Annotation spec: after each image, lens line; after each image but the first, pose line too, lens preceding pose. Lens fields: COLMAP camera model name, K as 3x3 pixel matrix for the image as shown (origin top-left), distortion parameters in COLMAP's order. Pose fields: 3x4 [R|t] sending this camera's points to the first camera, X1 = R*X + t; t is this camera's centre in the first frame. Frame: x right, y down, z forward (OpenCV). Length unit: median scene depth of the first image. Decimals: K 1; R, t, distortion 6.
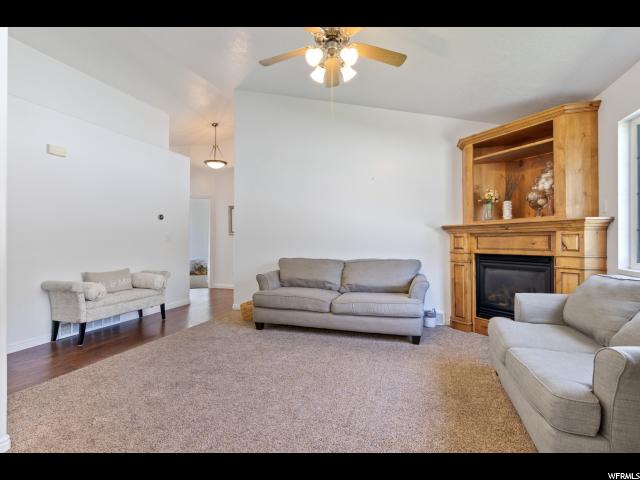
lens RADIAL K [[325.9, 0, 320.2], [0, 325.9, 239.8], [0, 0, 1]] dist [-0.001033, -0.002053]
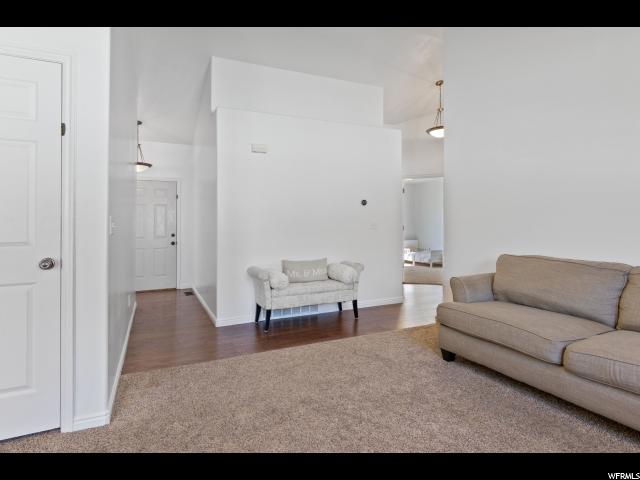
lens RADIAL K [[345.7, 0, 317.1], [0, 345.7, 226.7], [0, 0, 1]] dist [-0.007372, -0.002152]
pose [[0.666921, -0.011877, -0.745034, 0.166296], [0.016273, 0.999867, -0.001373, -0.004273], [0.744951, -0.011208, 0.667025, 0.323190]]
